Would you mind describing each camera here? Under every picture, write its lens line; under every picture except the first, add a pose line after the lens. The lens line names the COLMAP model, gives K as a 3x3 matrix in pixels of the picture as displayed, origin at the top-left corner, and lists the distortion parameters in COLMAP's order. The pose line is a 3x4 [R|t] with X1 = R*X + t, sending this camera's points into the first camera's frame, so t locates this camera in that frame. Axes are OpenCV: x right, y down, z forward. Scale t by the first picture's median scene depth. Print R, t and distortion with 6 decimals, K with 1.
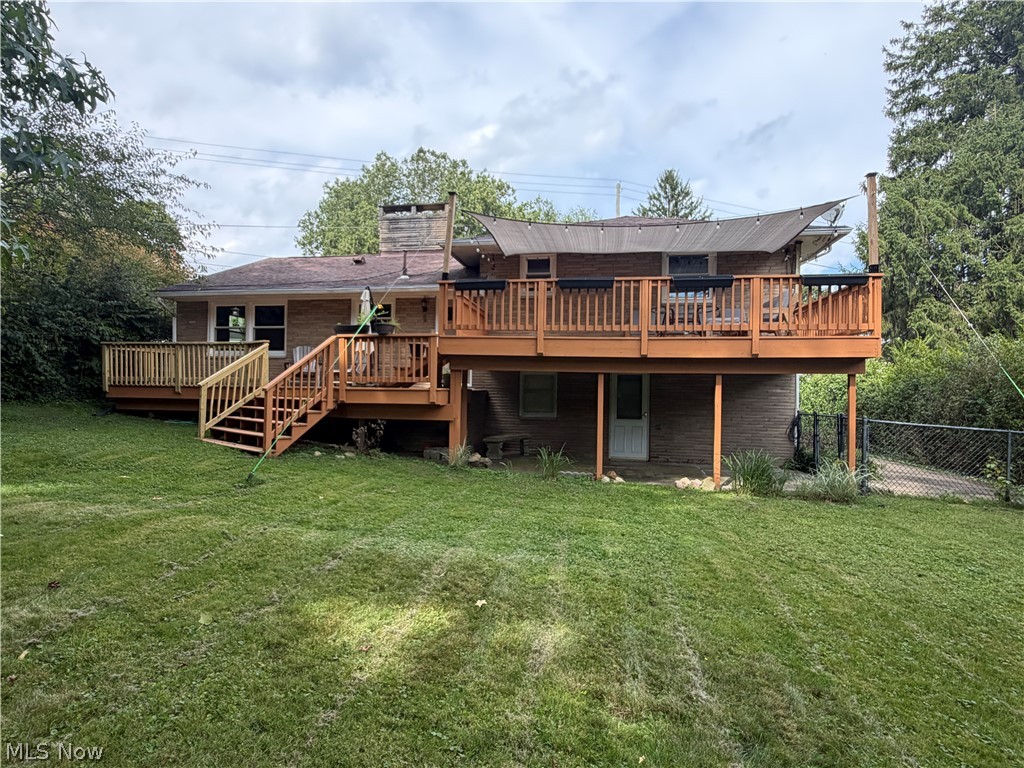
lens RADIAL K [[562.4, 0, 509.4], [0, 562.4, 386.1], [0, 0, 1]] dist [0.002218, 0.000085]
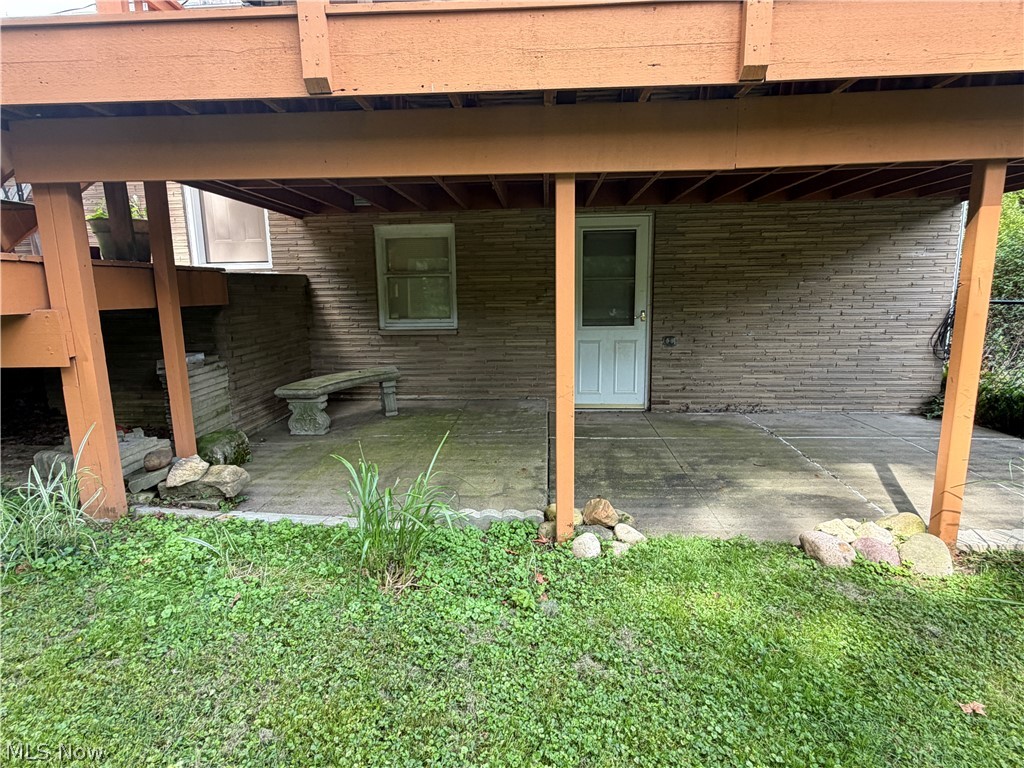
lens RADIAL K [[562.4, 0, 508.5], [0, 562.4, 386.9], [0, 0, 1]] dist [0.002218, 0.000085]
pose [[0.992734, -0.051641, 0.108686, 0.077103], [0.031317, 0.982984, 0.181003, 0.021055], [-0.116184, -0.176284, 0.977459, 0.554307]]
